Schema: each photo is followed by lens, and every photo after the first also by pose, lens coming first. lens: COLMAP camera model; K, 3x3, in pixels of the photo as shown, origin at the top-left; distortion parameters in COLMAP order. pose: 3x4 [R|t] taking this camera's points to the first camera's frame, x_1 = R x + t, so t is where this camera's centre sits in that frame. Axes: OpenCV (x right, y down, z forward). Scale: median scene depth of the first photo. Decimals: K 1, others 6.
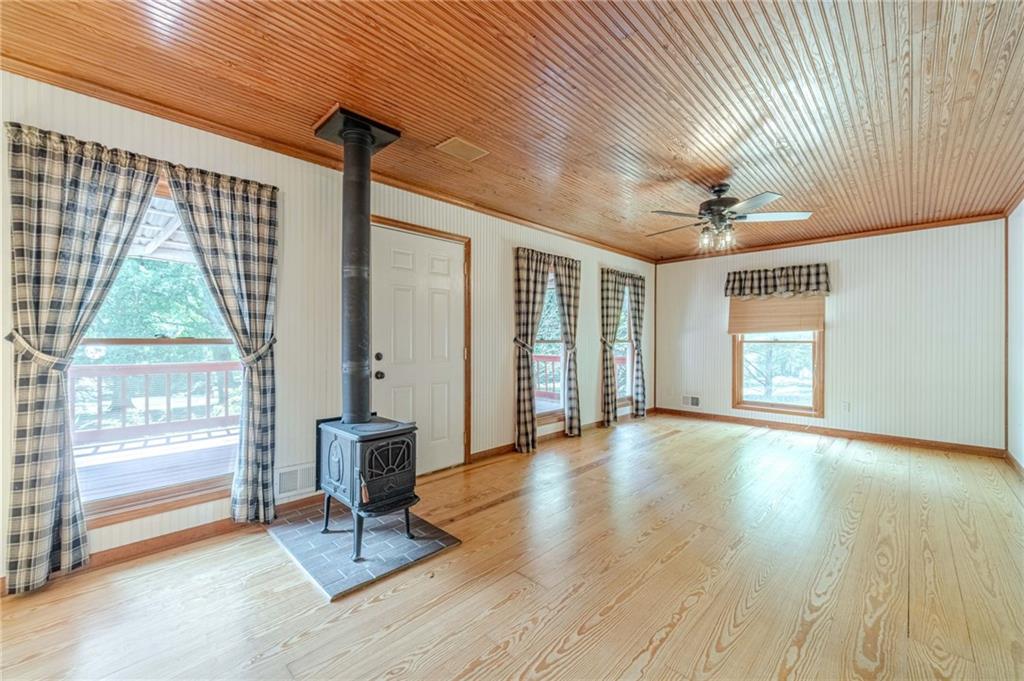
lens RADIAL K [[410.3, 0, 517.8], [0, 410.3, 341.5], [0, 0, 1]] dist [0.001489, 0.000135]
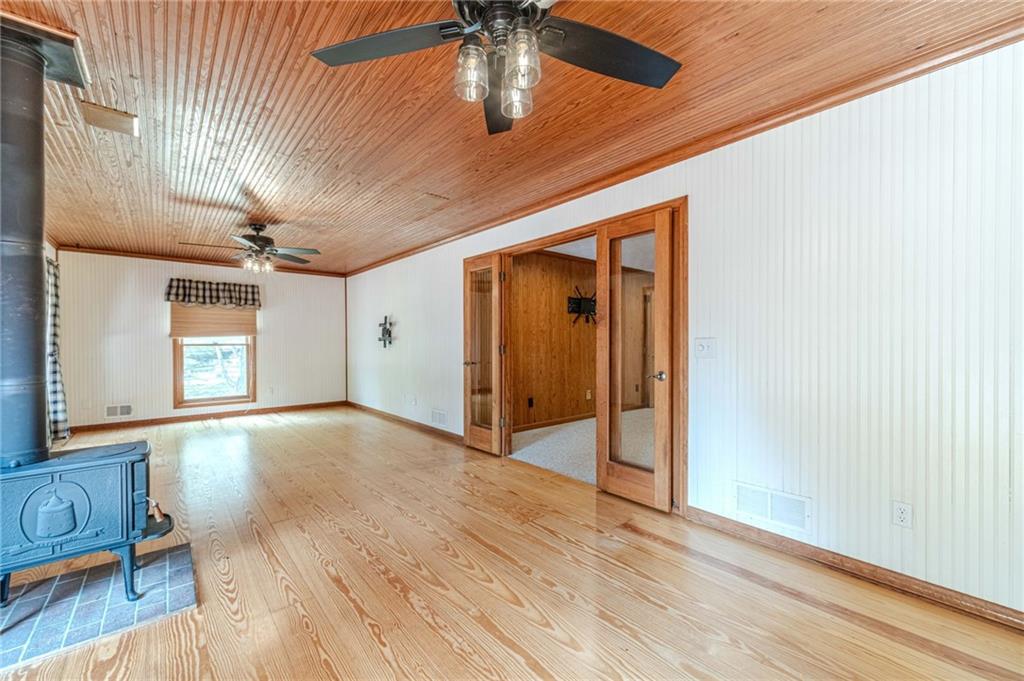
lens RADIAL K [[403.0, 0, 523.7], [0, 403.0, 345.7], [0, 0, 1]] dist [0.000509, -0.000004]
pose [[0.069848, -0.011451, 0.997492, -0.465837], [0.007503, 0.999912, 0.010953, -0.002534], [-0.997529, 0.006719, 0.069928, 0.045764]]
